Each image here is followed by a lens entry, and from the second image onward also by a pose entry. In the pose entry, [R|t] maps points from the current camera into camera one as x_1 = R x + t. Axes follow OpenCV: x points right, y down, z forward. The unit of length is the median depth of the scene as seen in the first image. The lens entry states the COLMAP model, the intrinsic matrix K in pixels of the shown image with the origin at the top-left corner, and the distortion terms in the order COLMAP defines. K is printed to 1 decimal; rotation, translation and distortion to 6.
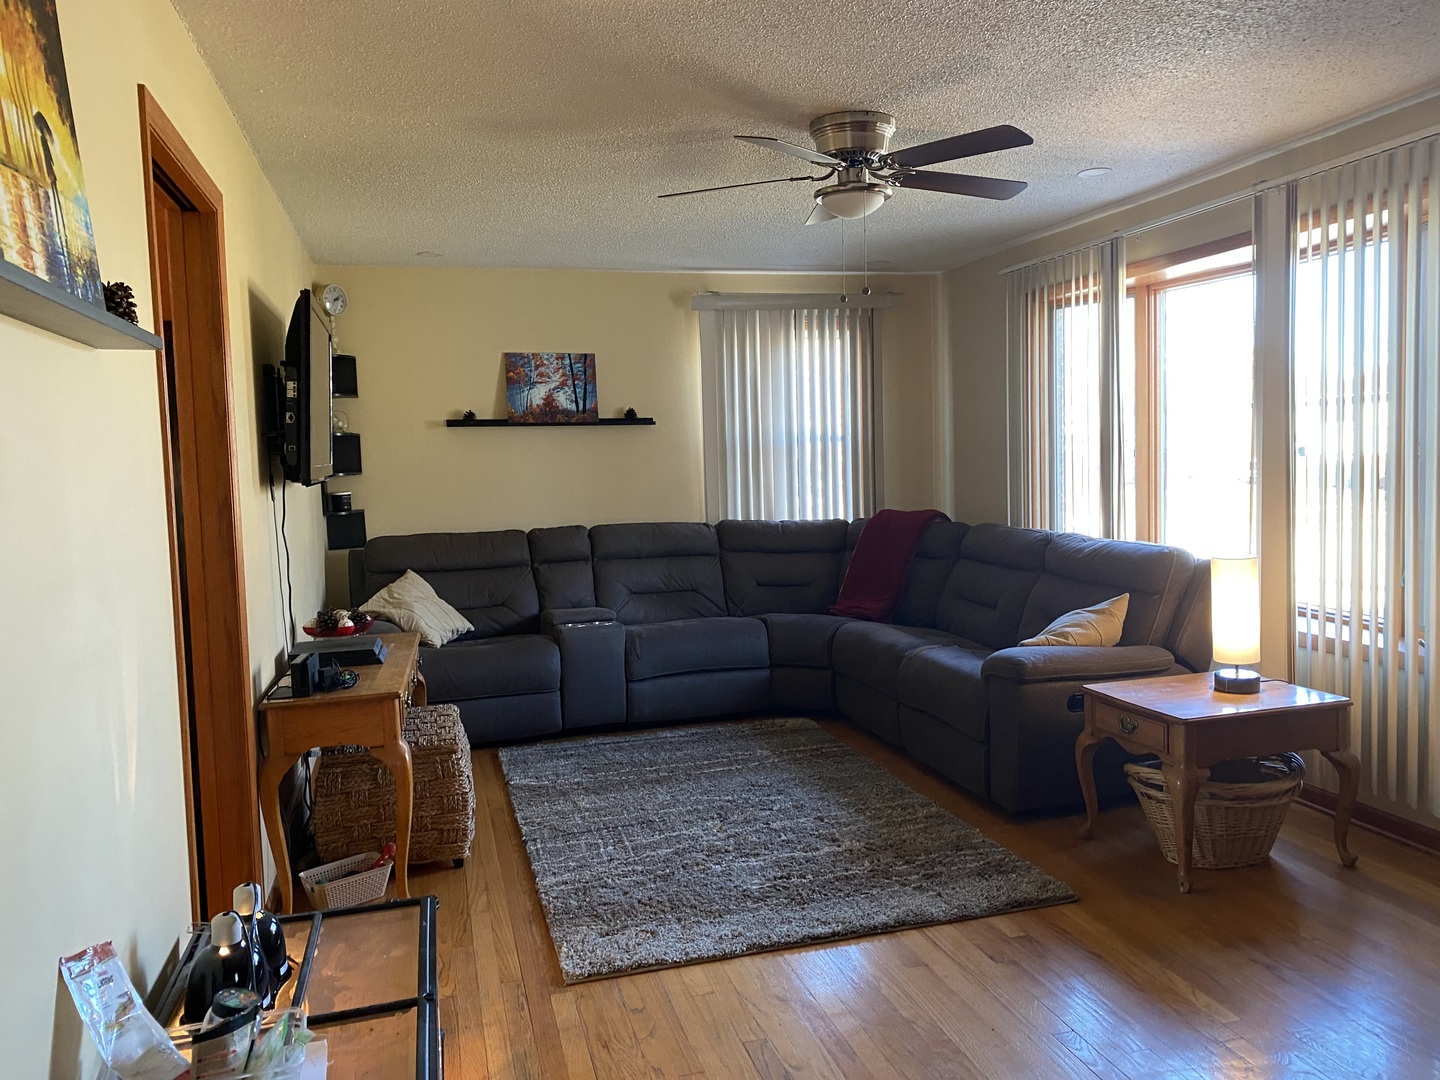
lens RADIAL K [[1094.4, 0, 720.0], [0, 1094.4, 540.0], [0, 0, 1]] dist [0.079954, -0.111186]
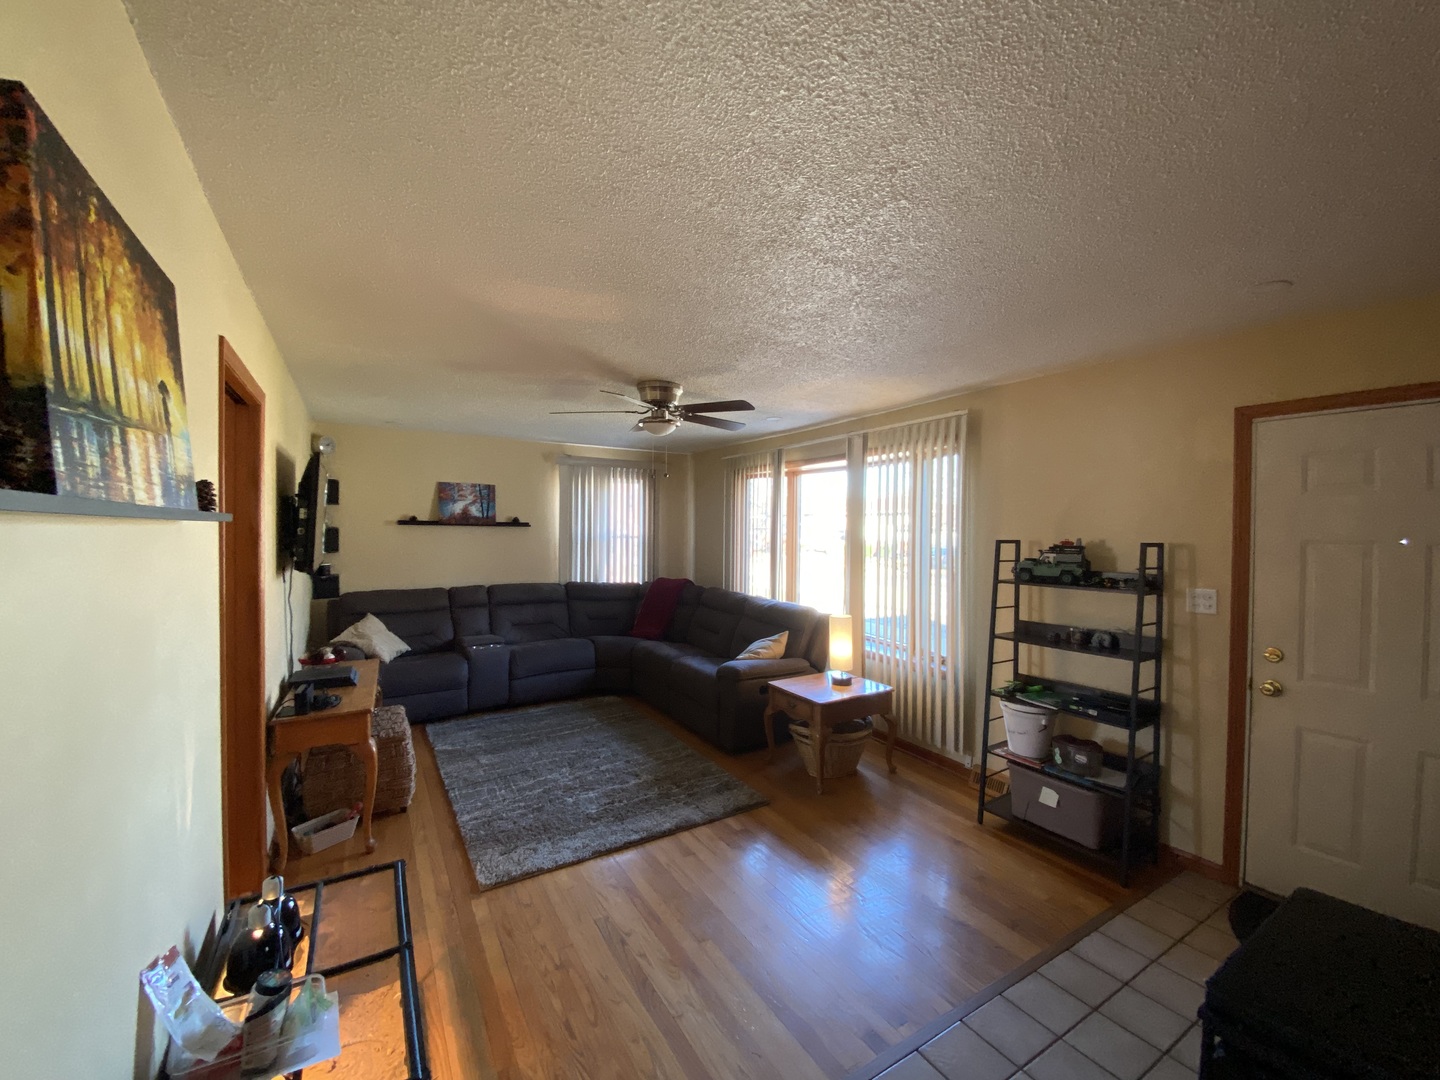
lens RADIAL K [[592.0, 0, 720.8], [0, 592.0, 545.3], [0, 0, 1]] dist [0.025074, -0.019536]
pose [[0.962920, 0.032346, 0.267841, -0.035877], [-0.016613, 0.998012, -0.060798, -0.043956], [-0.269275, 0.054094, 0.961543, 0.021197]]
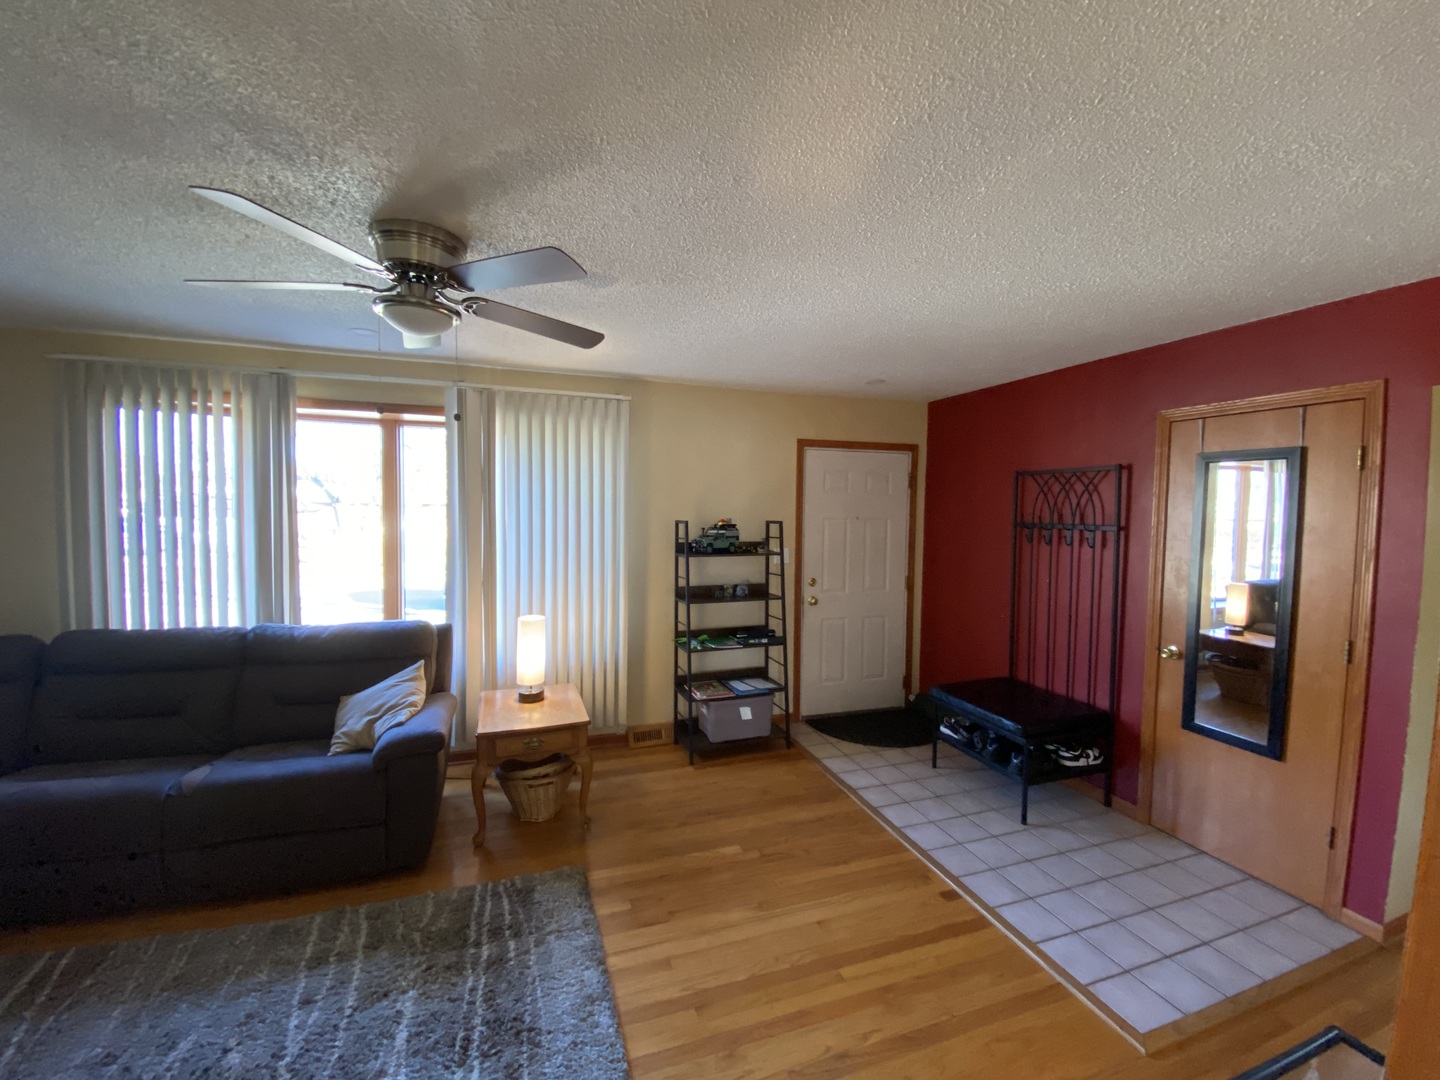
lens RADIAL K [[584.4, 0, 714.8], [0, 584.4, 538.2], [0, 0, 1]] dist [0.013311, -0.017948]
pose [[-0.061798, -0.018896, 0.997910, -0.393474], [0.068077, 0.997413, 0.023103, -0.098764], [-0.995764, 0.069362, -0.060351, 0.742116]]
